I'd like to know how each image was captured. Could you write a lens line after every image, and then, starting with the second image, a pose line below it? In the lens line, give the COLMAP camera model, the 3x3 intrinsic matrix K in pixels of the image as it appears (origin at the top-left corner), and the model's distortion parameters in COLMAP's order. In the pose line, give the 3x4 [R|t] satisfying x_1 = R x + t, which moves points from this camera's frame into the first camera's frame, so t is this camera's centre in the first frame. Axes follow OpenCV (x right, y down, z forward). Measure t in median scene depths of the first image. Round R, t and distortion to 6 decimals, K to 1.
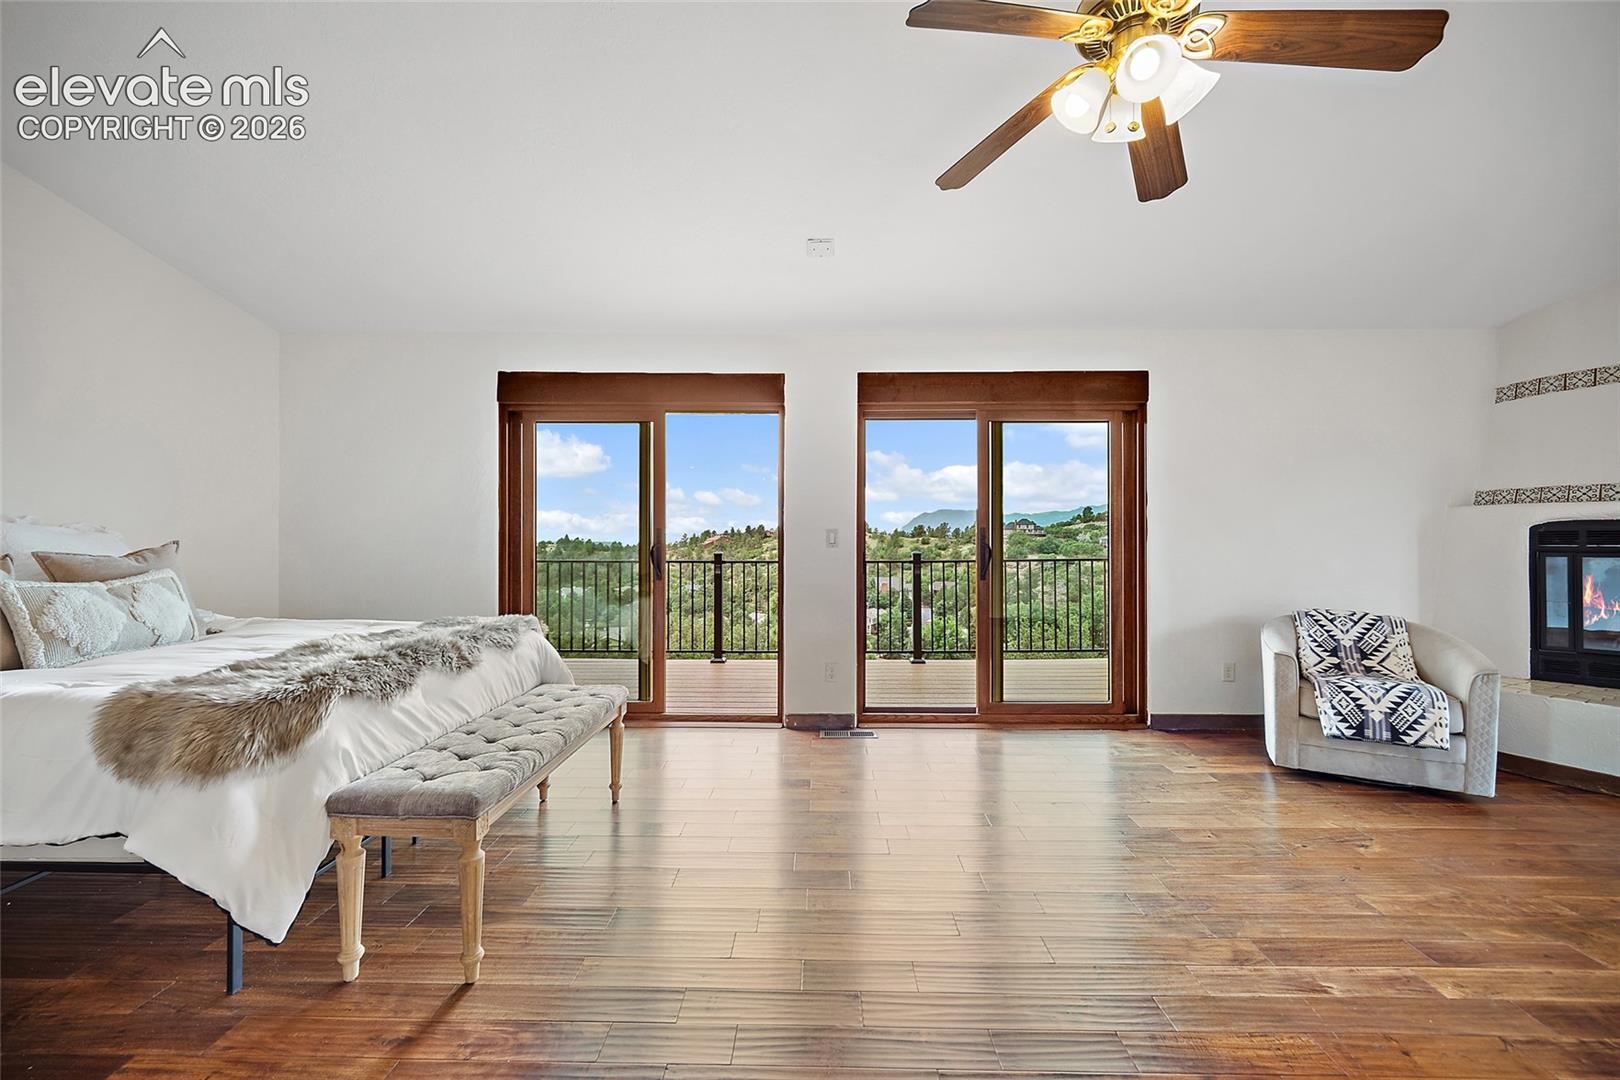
lens RADIAL K [[639.2, 0, 799.1], [0, 639.2, 539.3], [0, 0, 1]] dist [0.000890, 0.000409]
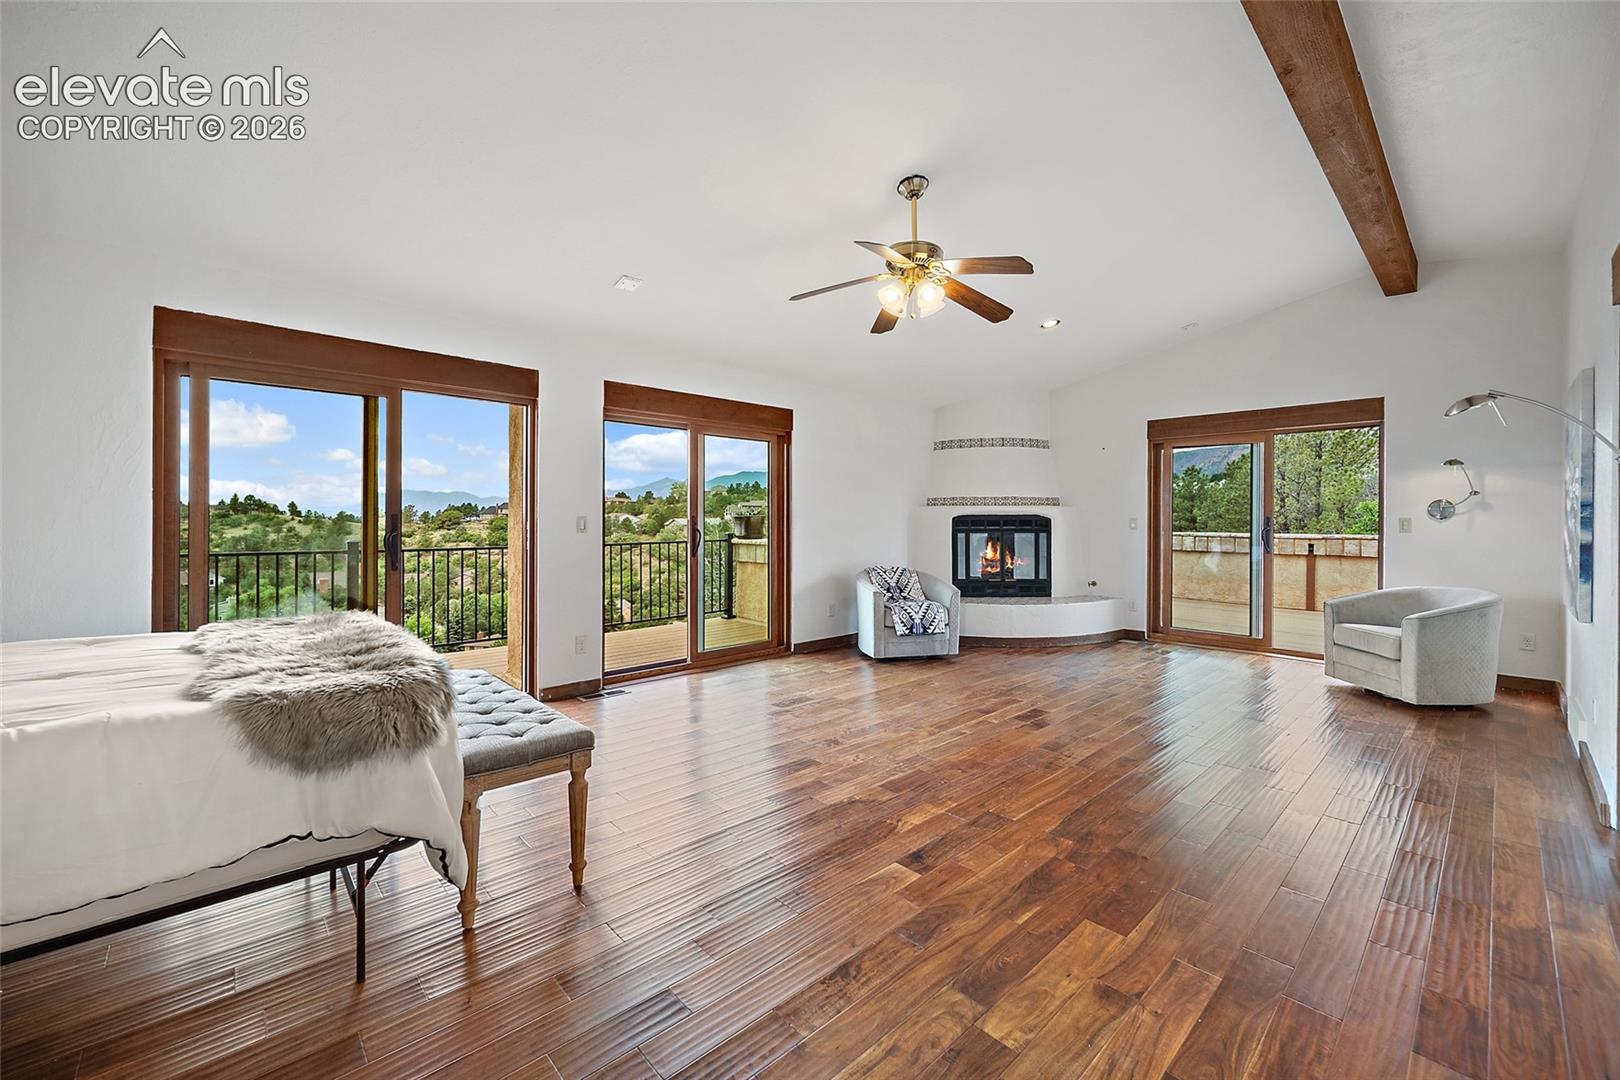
lens RADIAL K [[616.7, 0, 820.4], [0, 616.7, 529.5], [0, 0, 1]] dist [-0.001053, 0.000594]
pose [[0.728222, -0.007405, 0.685301, -0.430147], [0.001020, 0.999952, 0.009721, -0.003266], [-0.685341, -0.006380, 0.728195, -0.082584]]
